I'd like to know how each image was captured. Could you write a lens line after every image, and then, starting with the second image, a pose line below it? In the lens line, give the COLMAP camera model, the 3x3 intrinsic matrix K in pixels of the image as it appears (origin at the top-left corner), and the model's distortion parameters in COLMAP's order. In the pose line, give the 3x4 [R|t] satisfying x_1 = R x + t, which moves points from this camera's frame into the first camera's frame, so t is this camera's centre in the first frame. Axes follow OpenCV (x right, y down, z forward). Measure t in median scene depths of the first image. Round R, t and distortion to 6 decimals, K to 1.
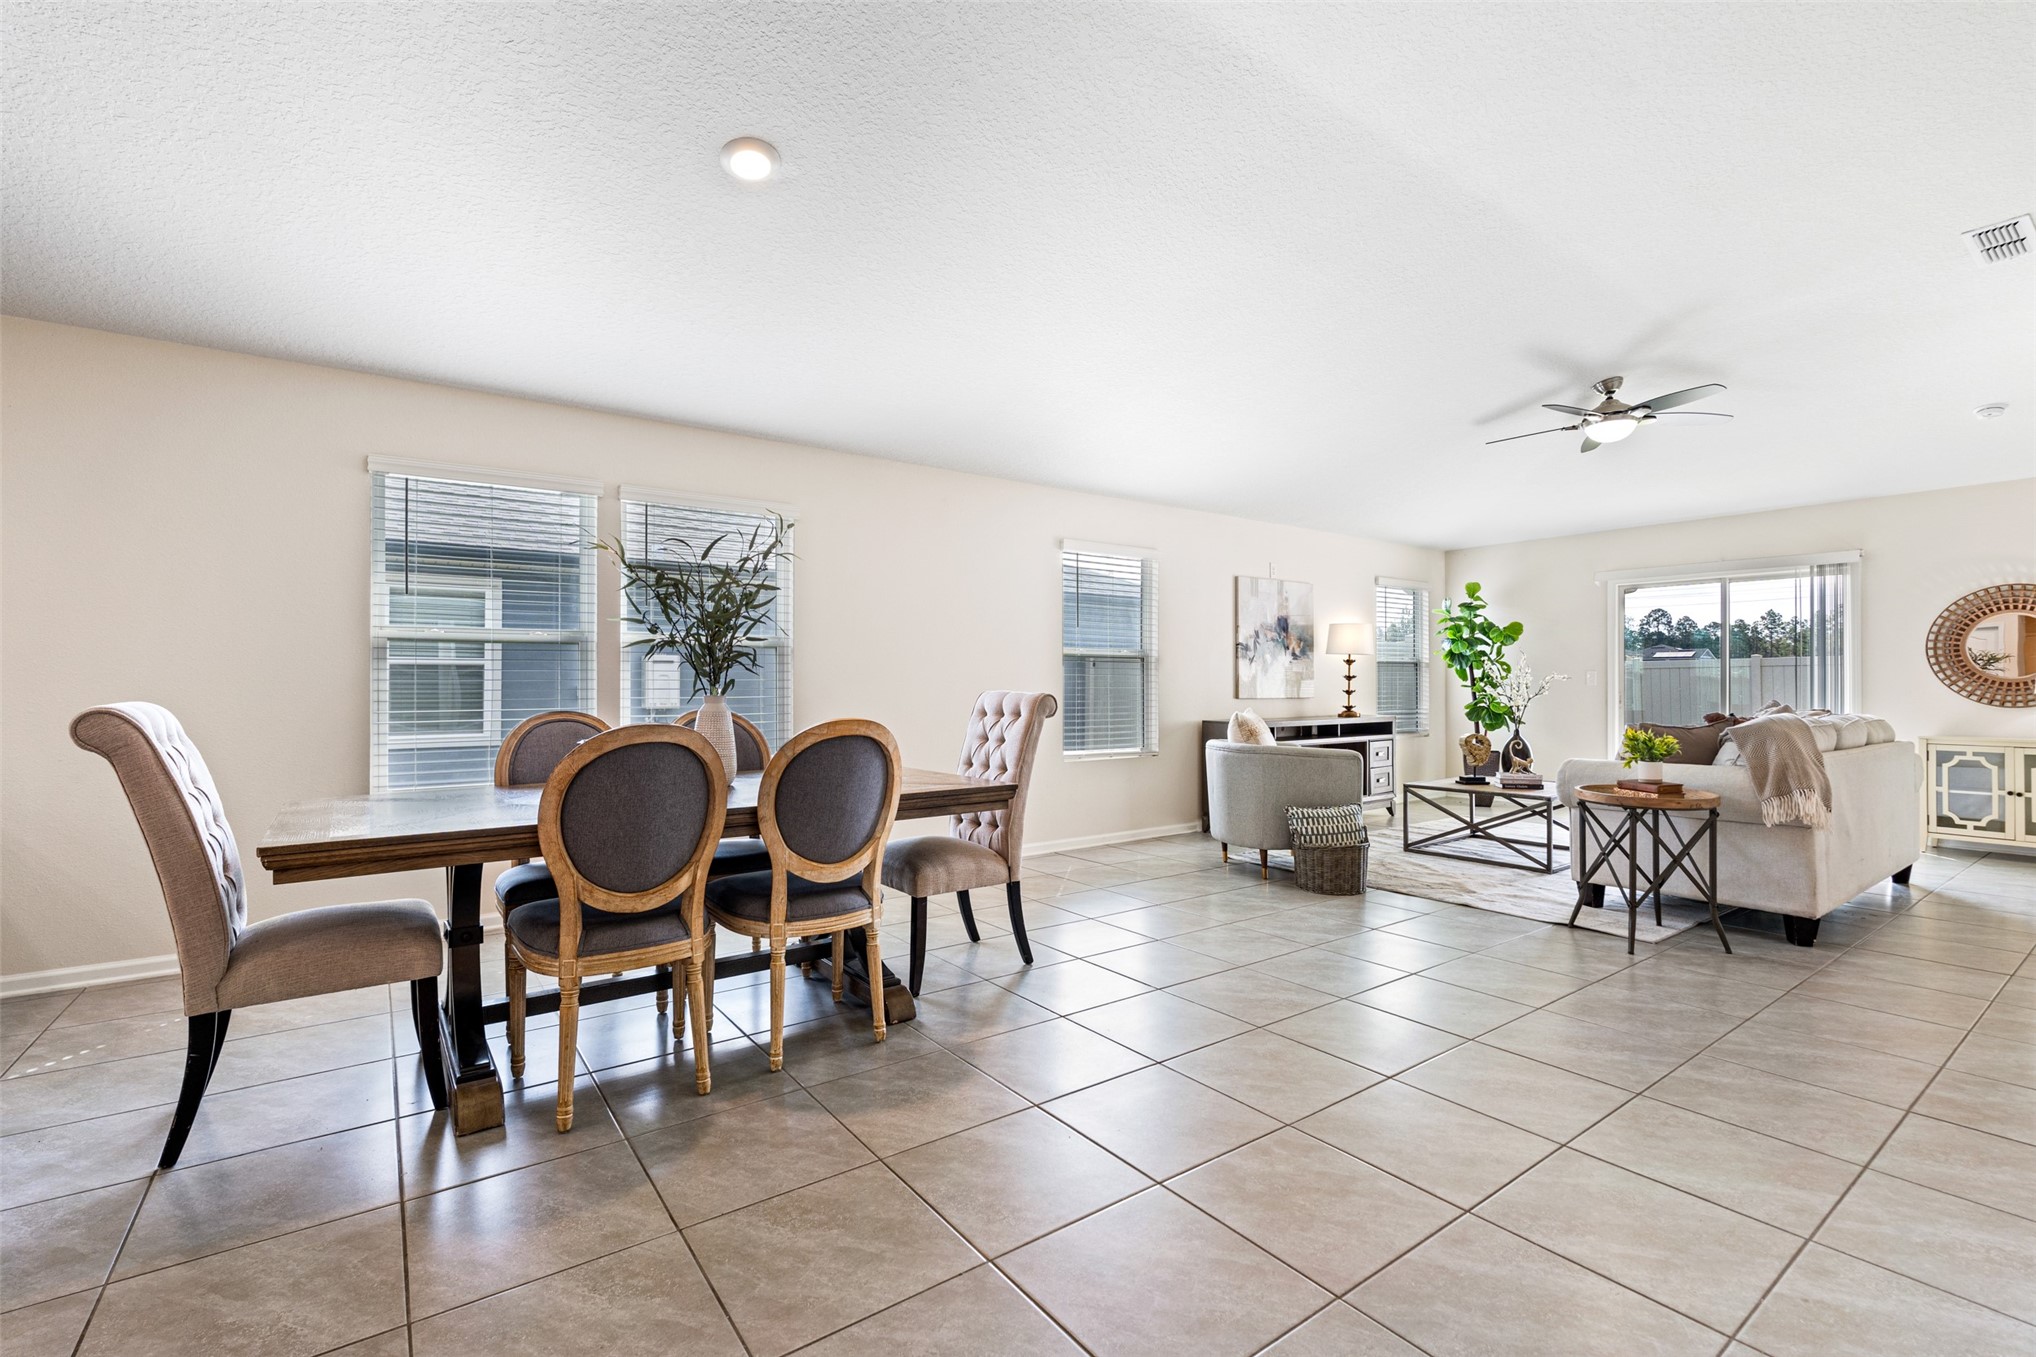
lens RADIAL K [[898.3, 0, 1009.2], [0, 898.3, 678.4], [0, 0, 1]] dist [-0.000356, -0.000428]
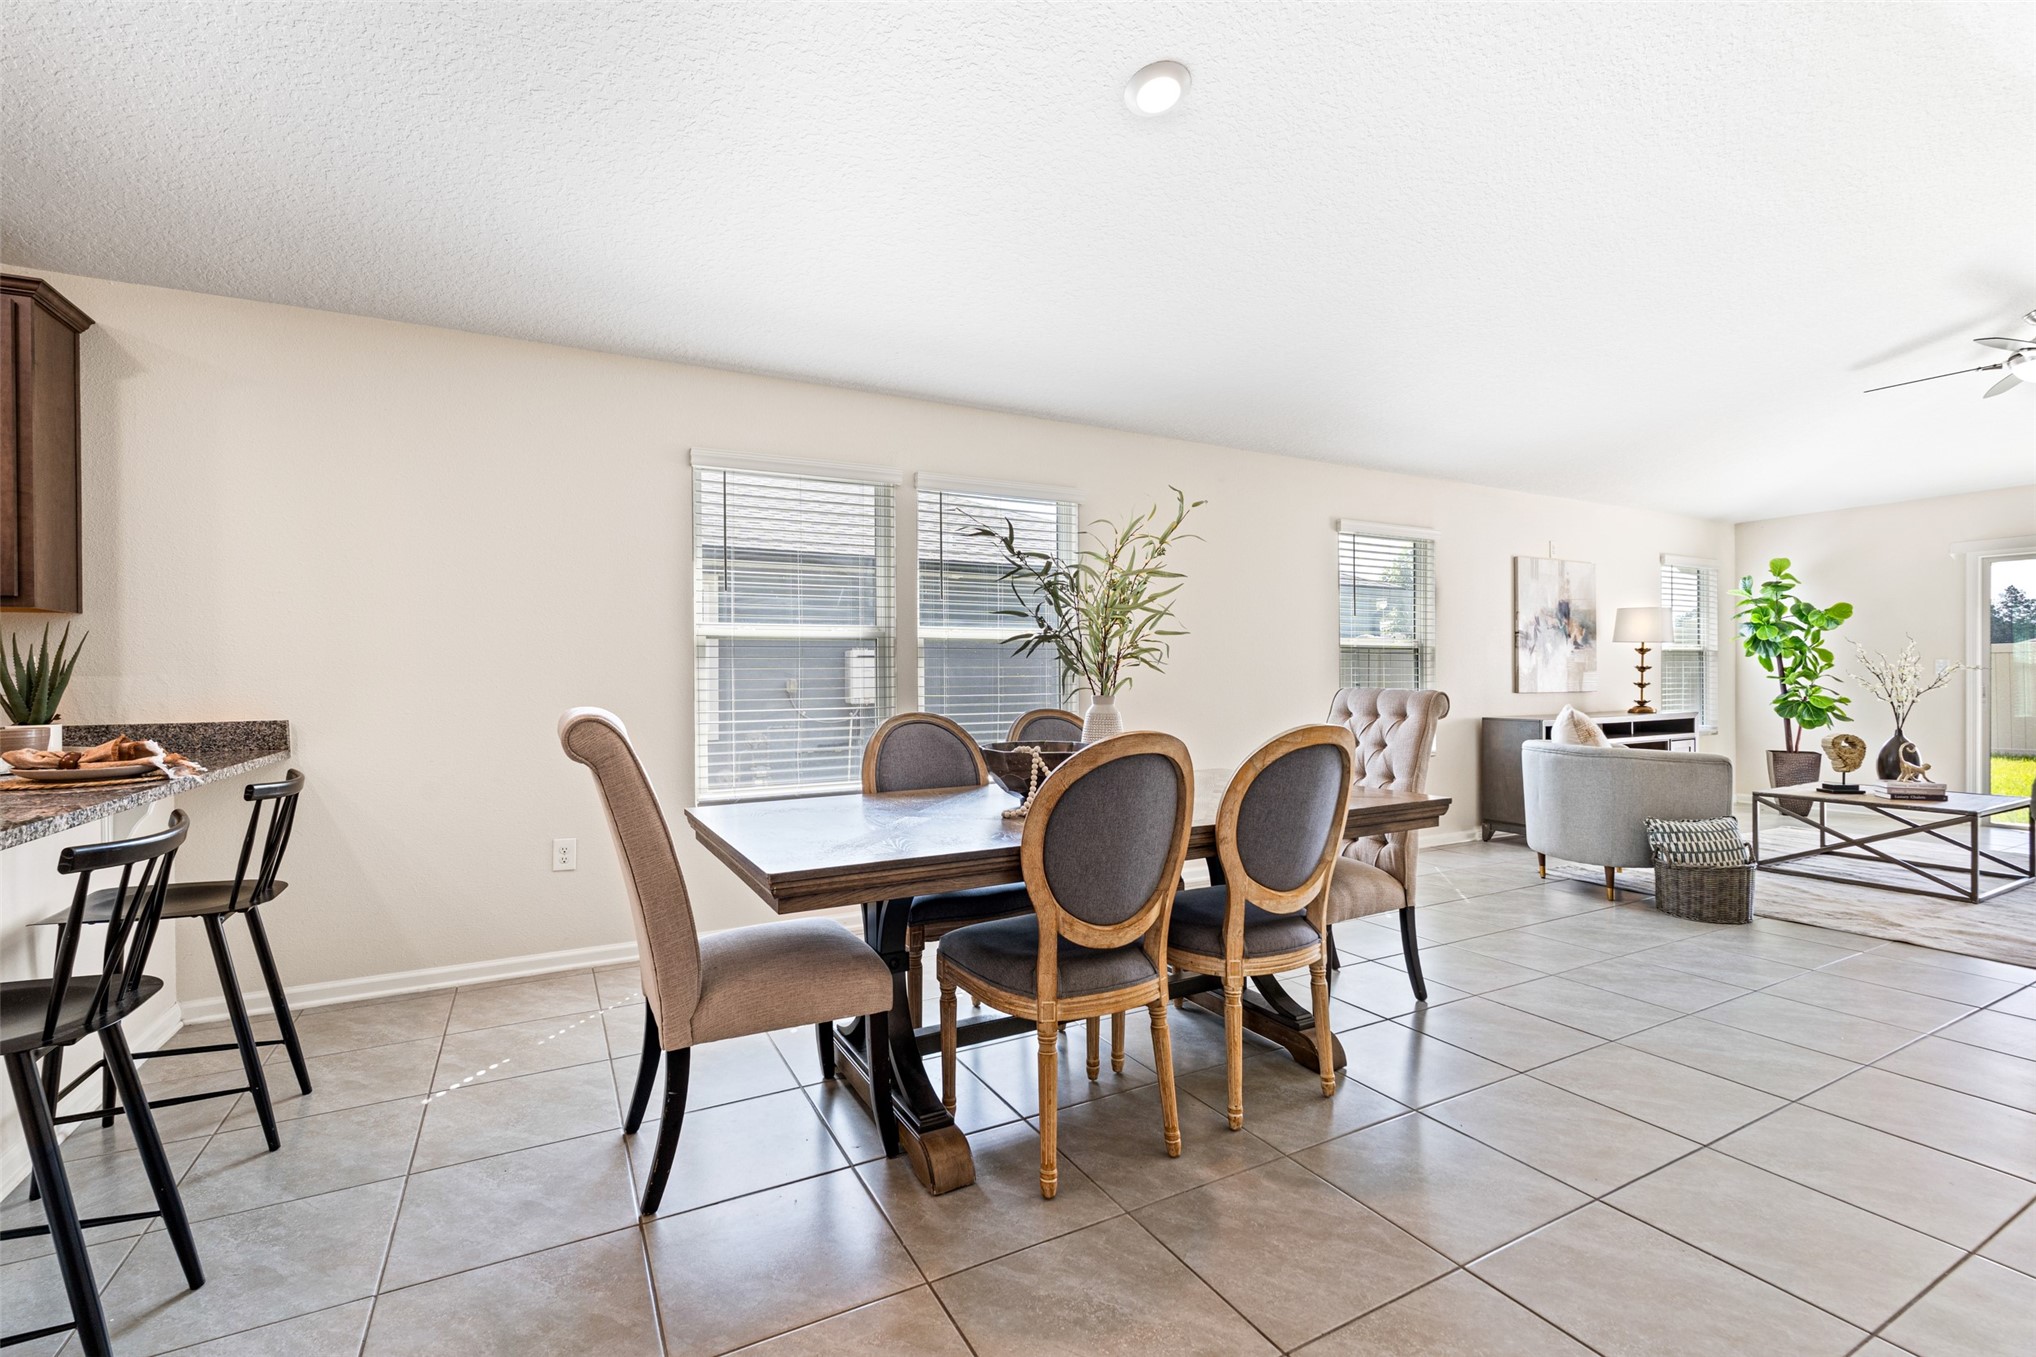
lens RADIAL K [[898.3, 0, 1009.2], [0, 898.3, 678.4], [0, 0, 1]] dist [-0.000356, -0.000428]
pose [[0.991088, -0.004741, -0.133126, -0.179128], [0.005969, 0.999943, 0.008826, -0.004054], [0.133077, -0.009542, 0.991060, 0.056897]]
